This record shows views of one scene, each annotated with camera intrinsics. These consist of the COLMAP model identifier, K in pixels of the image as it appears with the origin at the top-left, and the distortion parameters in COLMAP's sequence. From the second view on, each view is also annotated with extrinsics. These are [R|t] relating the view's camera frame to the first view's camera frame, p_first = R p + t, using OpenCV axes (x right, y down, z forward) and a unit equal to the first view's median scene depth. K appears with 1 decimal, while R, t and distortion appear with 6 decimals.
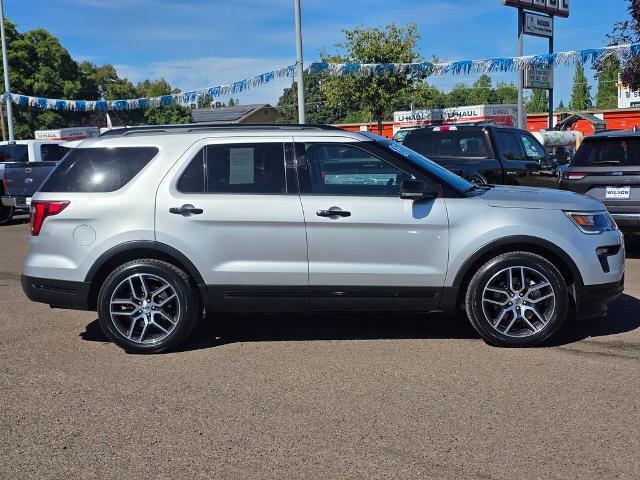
lens RADIAL K [[864.9, 0, 320.0], [0, 864.9, 240.0], [0, 0, 1]] dist [0.183924, -0.531847]
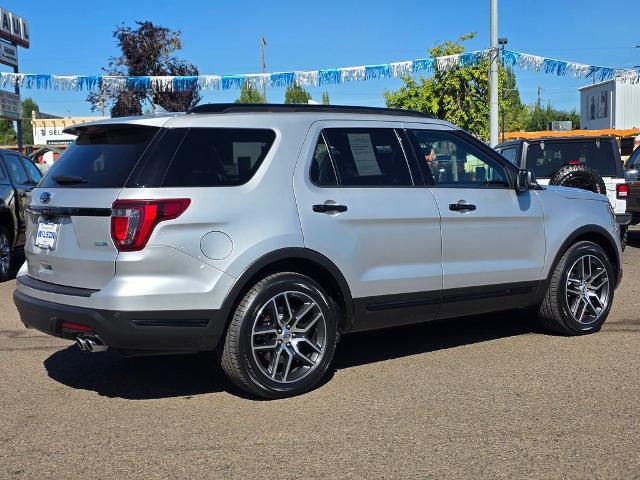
lens RADIAL K [[864.9, 0, 320.0], [0, 864.9, 240.0], [0, 0, 1]] dist [0.183924, -0.531847]
pose [[0.777077, -0.042452, 0.627973, -0.654415], [0.070632, 0.997302, -0.019984, 0.010808], [-0.625430, 0.059885, 0.777979, 0.382163]]
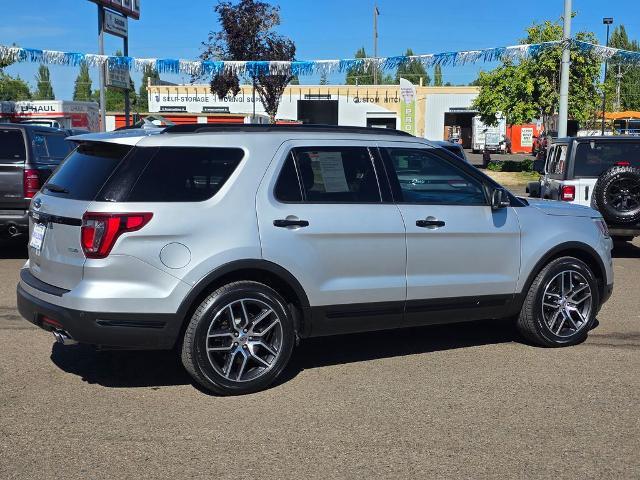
lens RADIAL K [[864.9, 0, 320.0], [0, 864.9, 240.0], [0, 0, 1]] dist [0.183924, -0.531847]
pose [[0.850280, -0.025694, 0.525703, -0.575587], [0.024878, 0.999653, 0.008621, -0.023137], [-0.525742, 0.005748, 0.850625, 0.247833]]
